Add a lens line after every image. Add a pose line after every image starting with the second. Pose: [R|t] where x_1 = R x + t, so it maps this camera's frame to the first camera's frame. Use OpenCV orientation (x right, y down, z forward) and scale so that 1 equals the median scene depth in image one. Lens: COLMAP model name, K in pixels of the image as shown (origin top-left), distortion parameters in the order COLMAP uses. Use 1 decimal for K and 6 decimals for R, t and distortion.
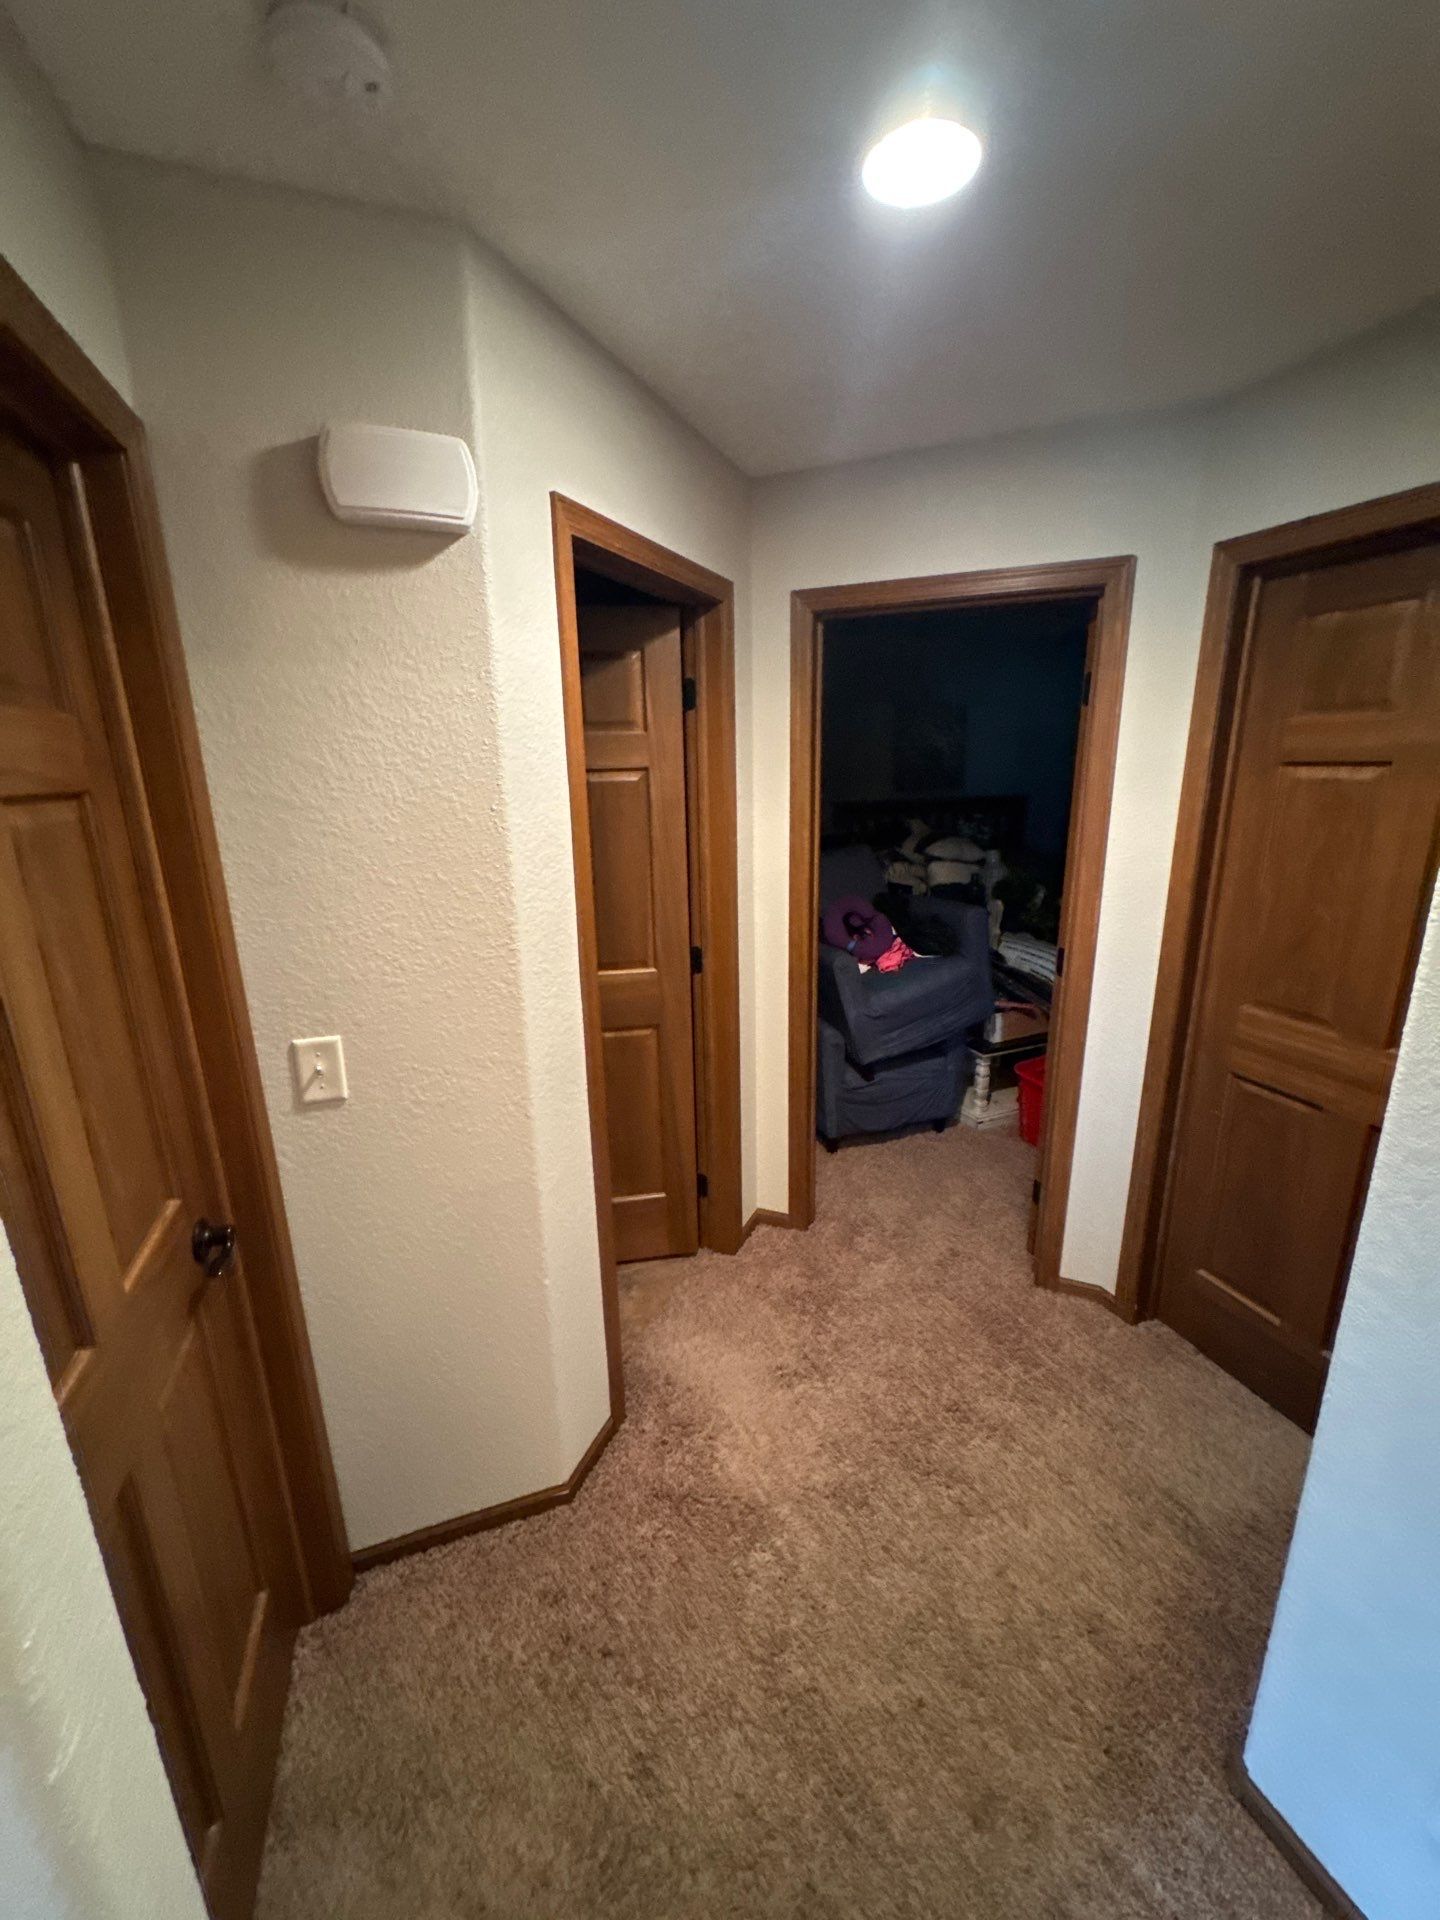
lens RADIAL K [[764.5, 0, 721.9], [0, 764.5, 957.5], [0, 0, 1]] dist [0.000195, -0.000121]
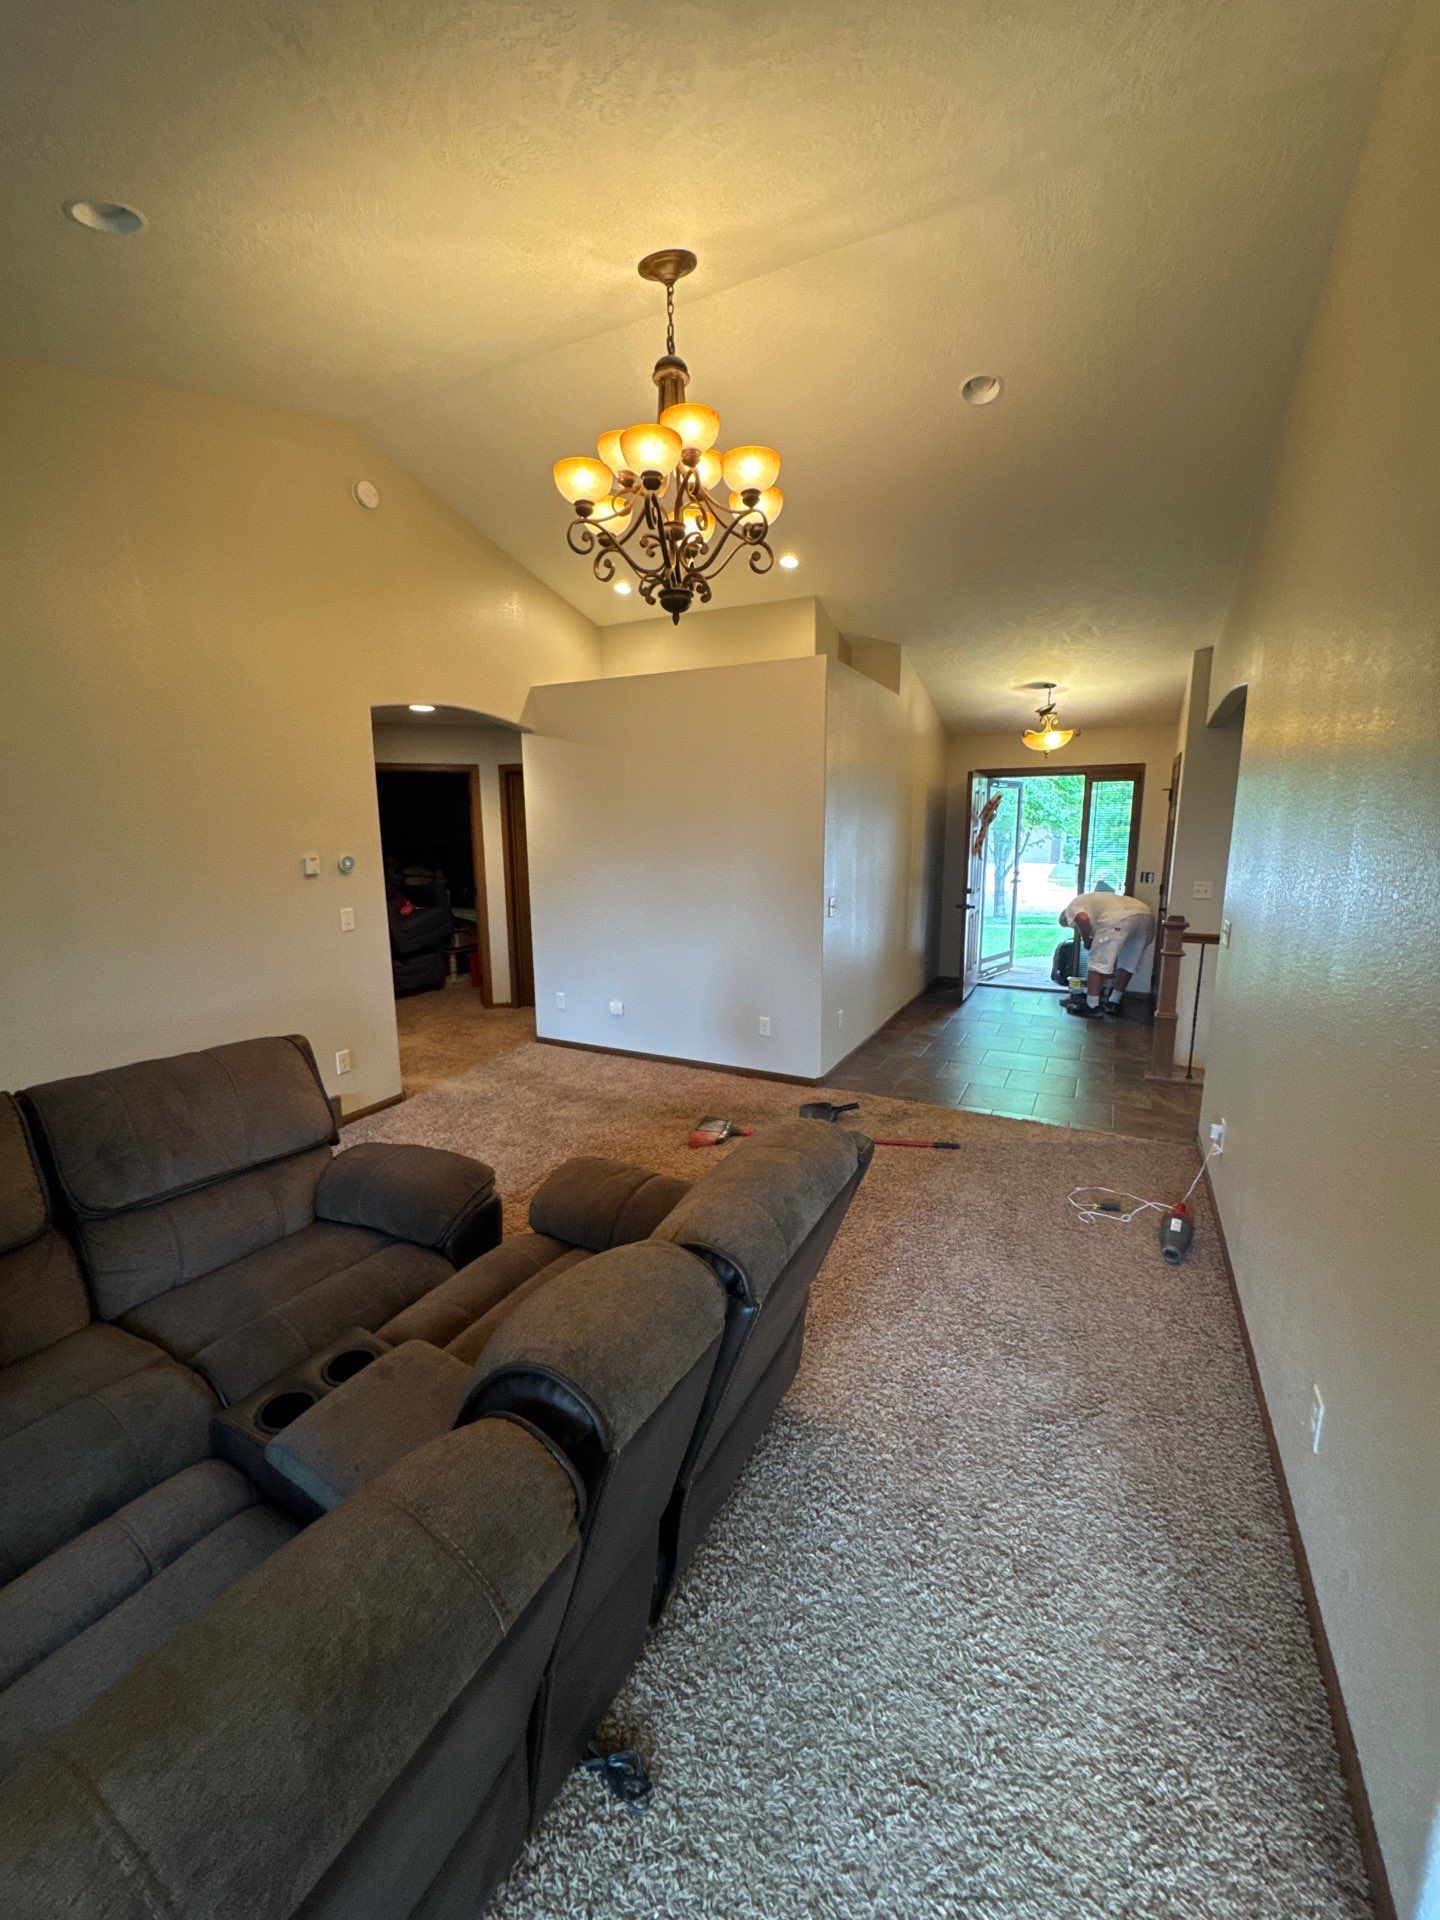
lens RADIAL K [[764.5, 0, 721.9], [0, 764.5, 957.5], [0, 0, 1]] dist [0.000195, -0.000121]
pose [[0.748733, -0.106070, 0.654330, -0.520089], [0.158097, 0.987203, -0.020876, 0.305309], [-0.643742, 0.119078, 0.755921, -1.169056]]
